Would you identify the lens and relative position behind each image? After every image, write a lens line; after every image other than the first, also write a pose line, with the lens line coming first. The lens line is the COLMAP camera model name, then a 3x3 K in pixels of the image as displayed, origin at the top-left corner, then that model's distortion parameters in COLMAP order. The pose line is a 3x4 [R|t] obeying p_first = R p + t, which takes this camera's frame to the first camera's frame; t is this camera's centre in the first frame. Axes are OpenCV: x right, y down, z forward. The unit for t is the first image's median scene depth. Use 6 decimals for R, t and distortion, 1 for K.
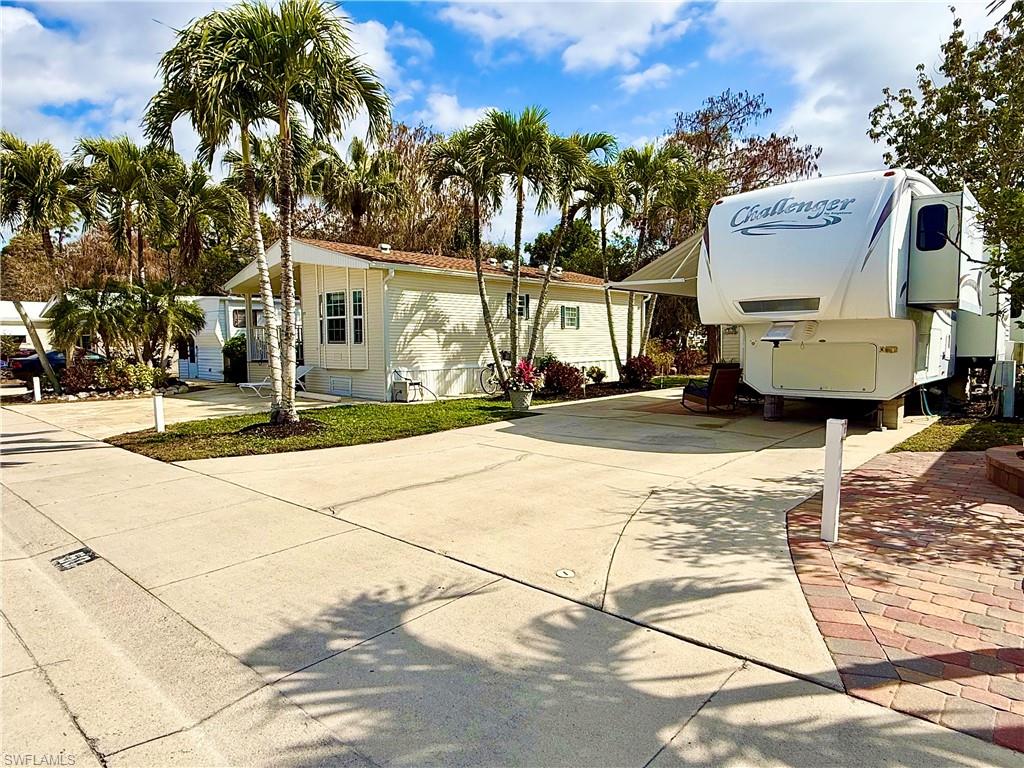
lens RADIAL K [[642.5, 0, 494.7], [0, 642.5, 394.6], [0, 0, 1]] dist [0.001072, 0.003066]
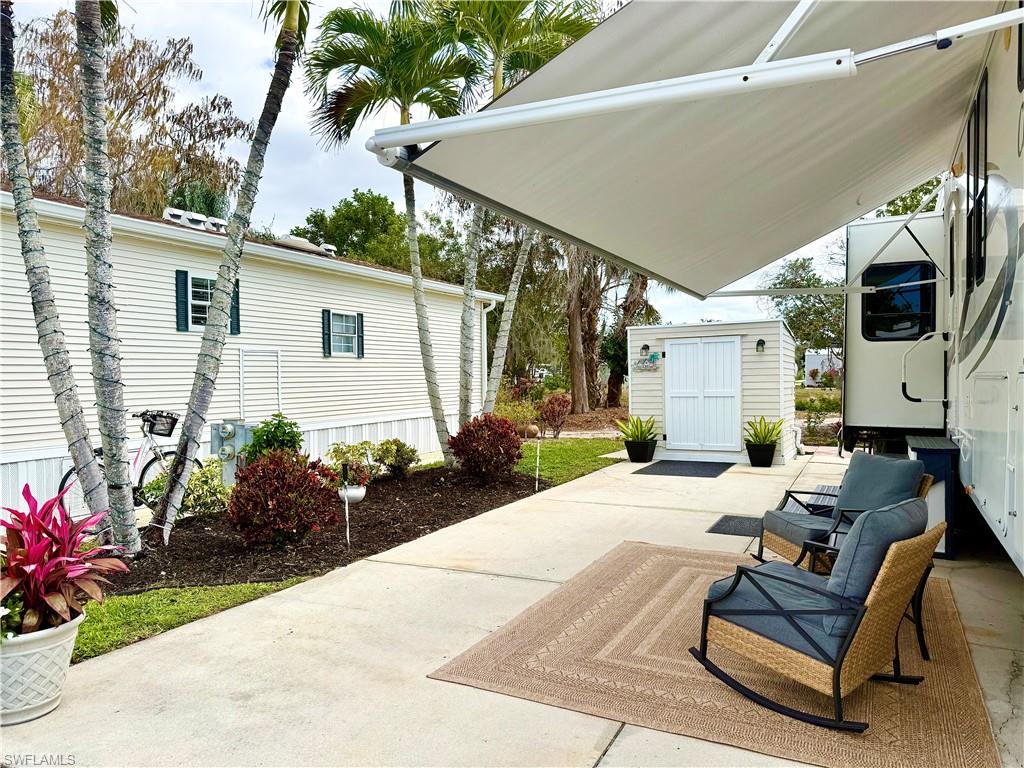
lens RADIAL K [[717.8, 0, 512.0], [0, 717.8, 384.0], [0, 0, 1]] dist [0.081627, -0.099533]
pose [[0.956308, -0.001523, 0.292358, 0.107782], [0.020898, 0.997785, -0.063161, -0.060594], [-0.291614, 0.066511, 0.954221, 0.591467]]
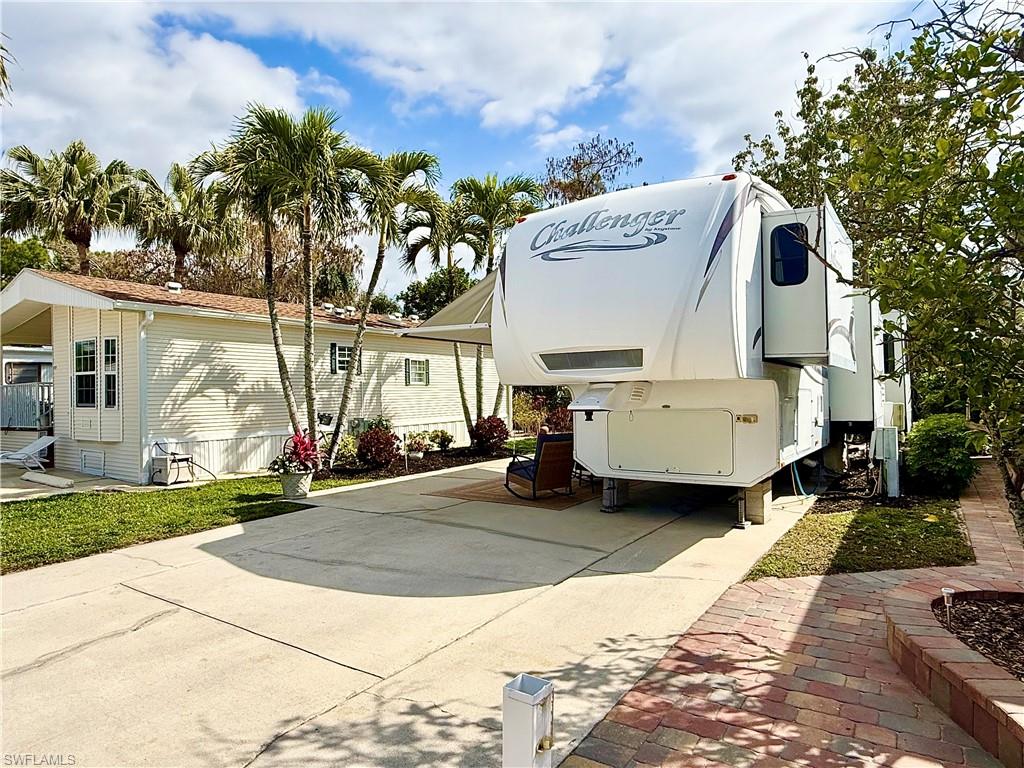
lens RADIAL K [[642.5, 0, 494.7], [0, 642.5, 394.6], [0, 0, 1]] dist [0.001072, 0.003066]
pose [[0.990237, -0.005931, 0.139271, 0.135624], [0.017068, 0.996736, -0.078910, -0.027133], [-0.138348, 0.080516, 0.987105, 0.186744]]
